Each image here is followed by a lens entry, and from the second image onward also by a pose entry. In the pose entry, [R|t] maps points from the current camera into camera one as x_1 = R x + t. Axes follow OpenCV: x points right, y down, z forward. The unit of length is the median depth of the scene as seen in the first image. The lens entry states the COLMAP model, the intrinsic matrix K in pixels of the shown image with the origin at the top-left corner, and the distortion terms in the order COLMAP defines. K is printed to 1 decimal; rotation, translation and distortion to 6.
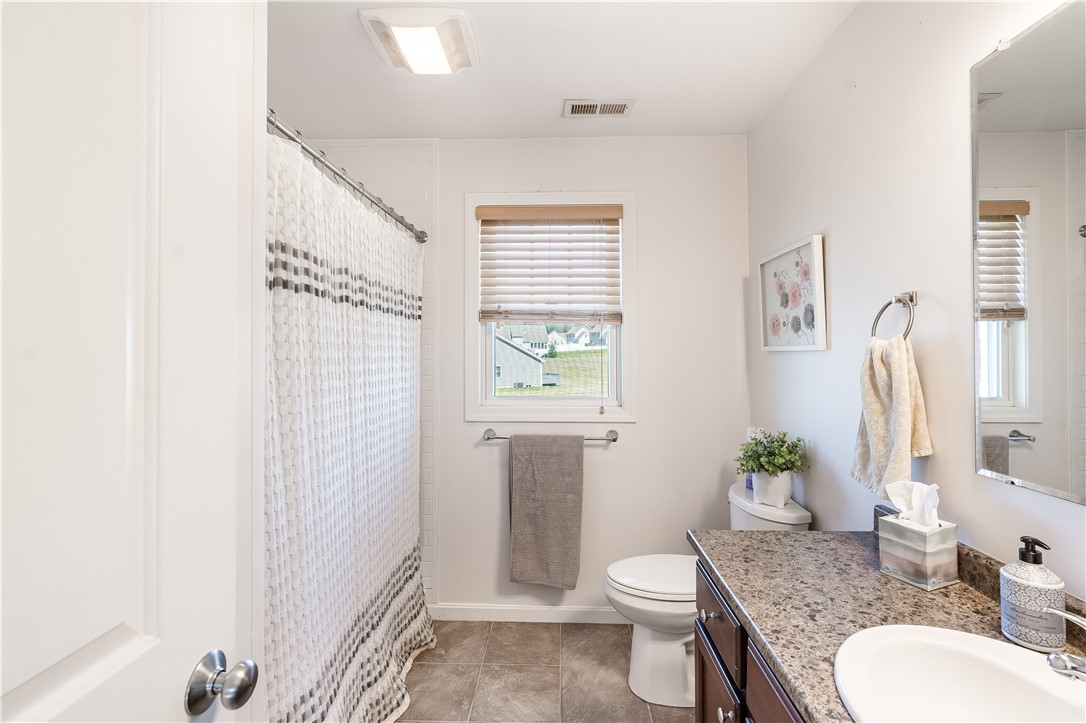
lens RADIAL K [[504.3, 0, 538.3], [0, 504.3, 341.9], [0, 0, 1]] dist [-0.003963, 0.001019]
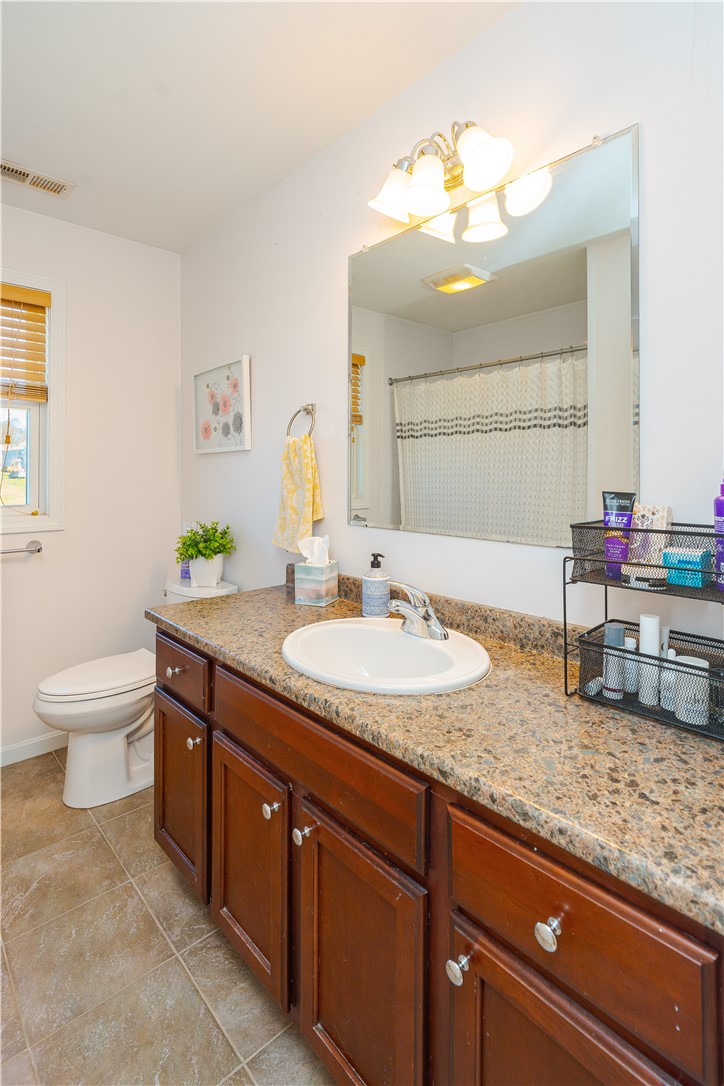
lens RADIAL K [[533.3, 0, 359.1], [0, 533.3, 466.8], [0, 0, 1]] dist [-0.004791, 0.001058]
pose [[0.709100, 0.009073, 0.705049, -0.137214], [-0.009301, 0.999951, -0.003513, 0.052456], [-0.705046, -0.004067, 0.709150, -0.092413]]
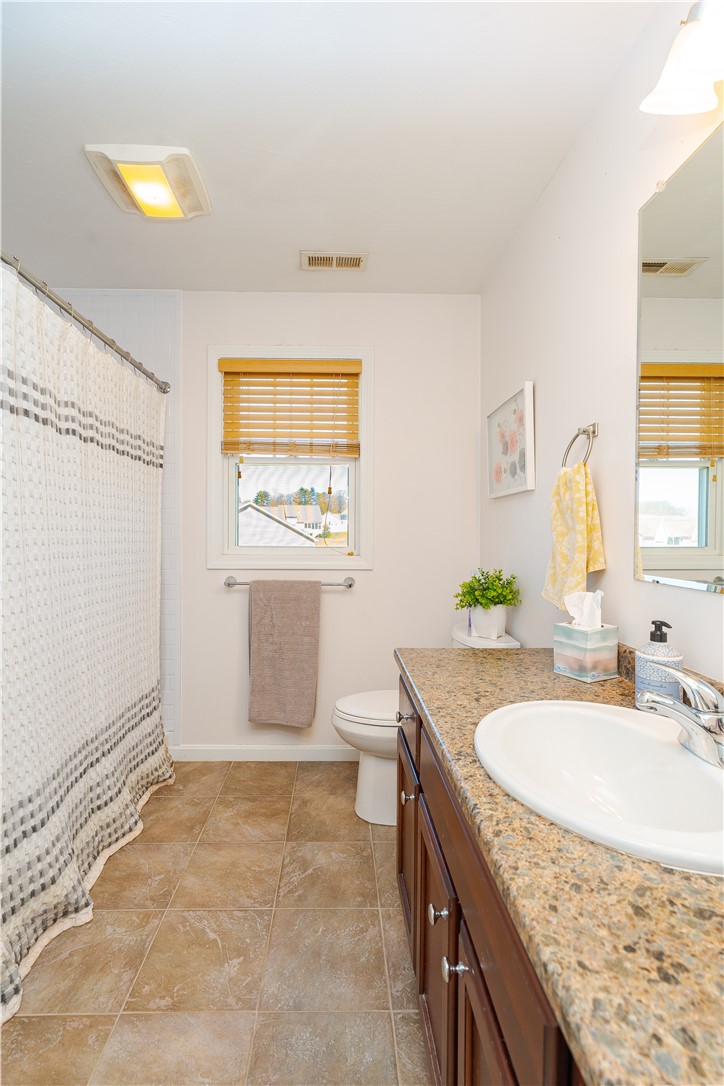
lens RADIAL K [[504.3, 0, 340.6], [0, 504.3, 536.5], [0, 0, 1]] dist [-0.003963, 0.001019]
pose [[0.998630, 0.006919, 0.051873, 0.092543], [-0.008156, 0.999686, 0.023679, 0.082789], [-0.051693, -0.024069, 0.998373, -0.044335]]
